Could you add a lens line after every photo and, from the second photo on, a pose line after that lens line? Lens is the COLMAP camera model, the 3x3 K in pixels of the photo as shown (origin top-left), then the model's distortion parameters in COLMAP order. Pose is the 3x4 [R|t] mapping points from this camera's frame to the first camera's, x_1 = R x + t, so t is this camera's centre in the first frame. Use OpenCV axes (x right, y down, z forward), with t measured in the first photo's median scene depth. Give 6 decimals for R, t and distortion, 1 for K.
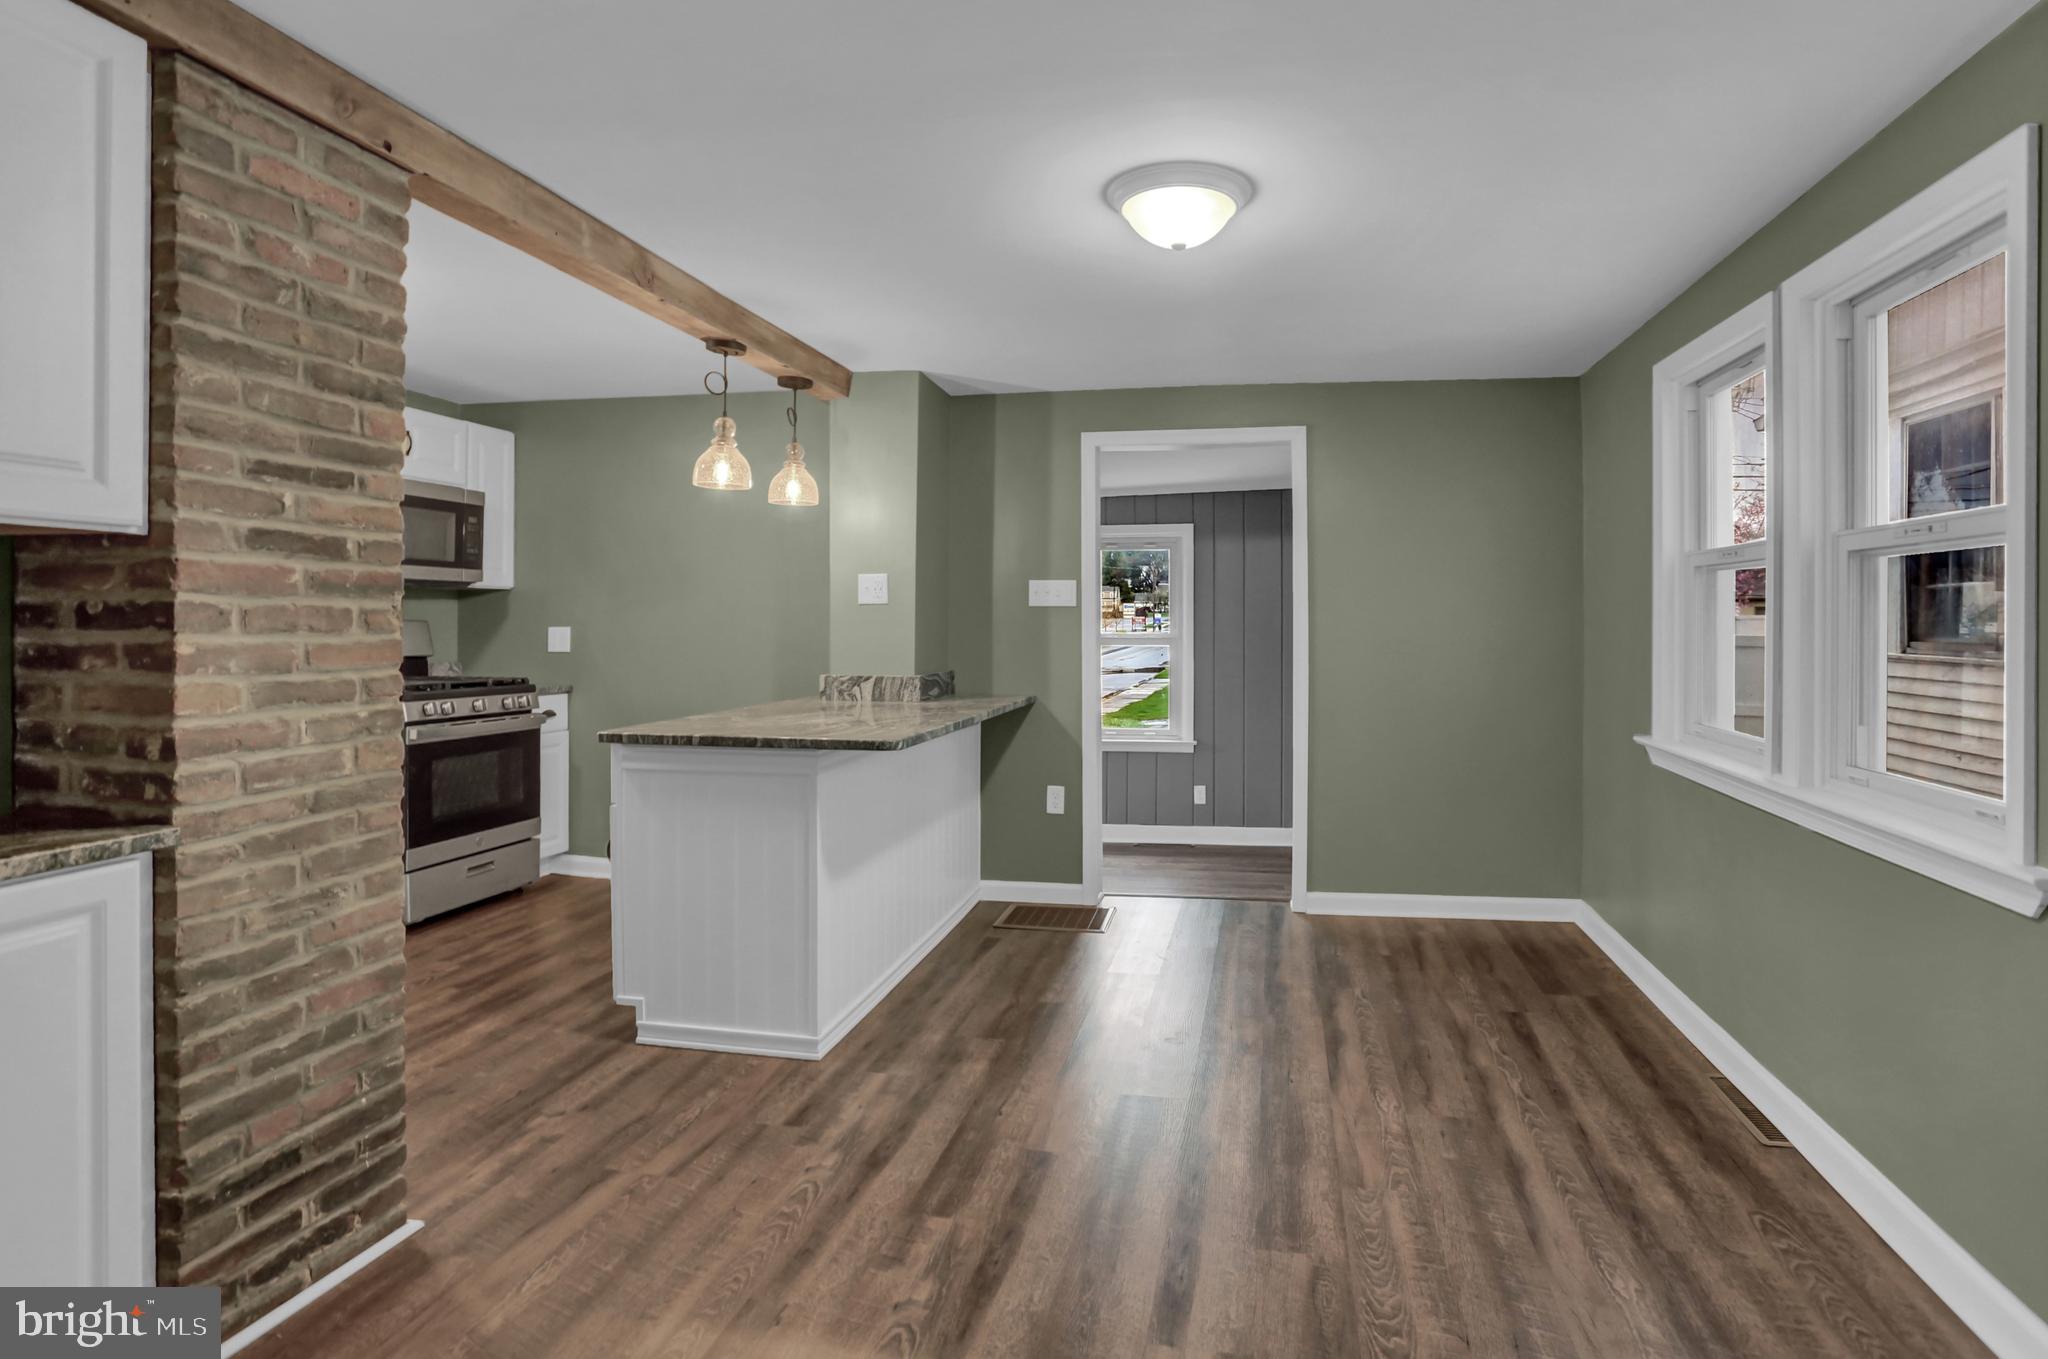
lens RADIAL K [[1045.0, 0, 1023.4], [0, 1045.0, 618.7], [0, 0, 1]] dist [-0.028948, 0.001206]
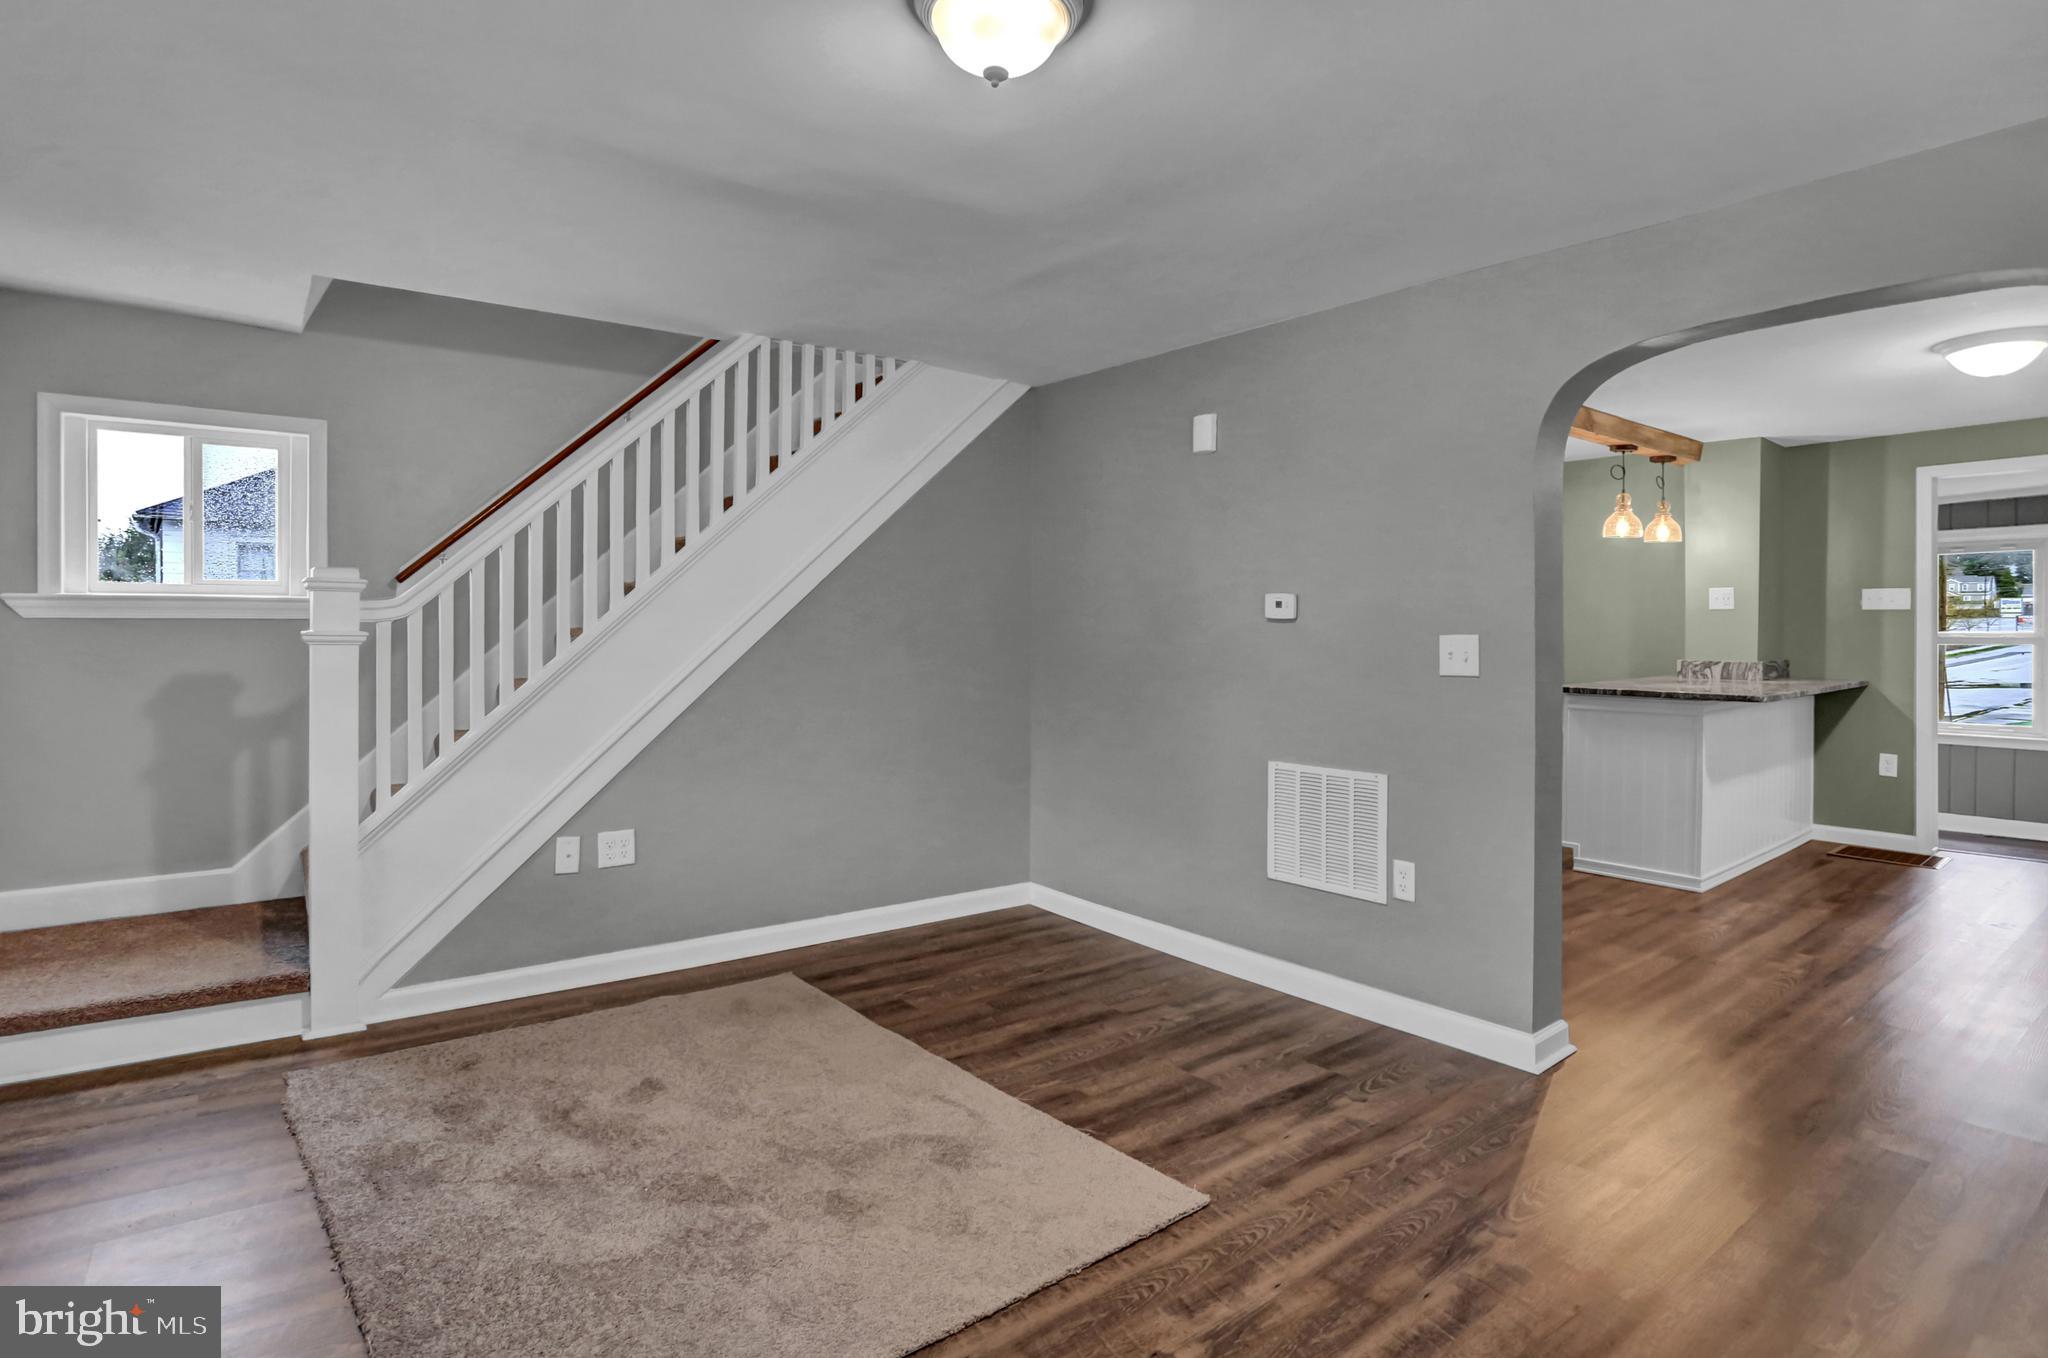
lens RADIAL K [[1006.3, 0, 1023.3], [0, 1006.3, 625.5], [0, 0, 1]] dist [-0.066837, 0.025457]
pose [[0.767241, 0.003445, -0.641349, -0.035938], [0.001084, 0.999977, 0.006668, -0.004098], [0.641358, -0.005811, 0.767220, -0.962212]]
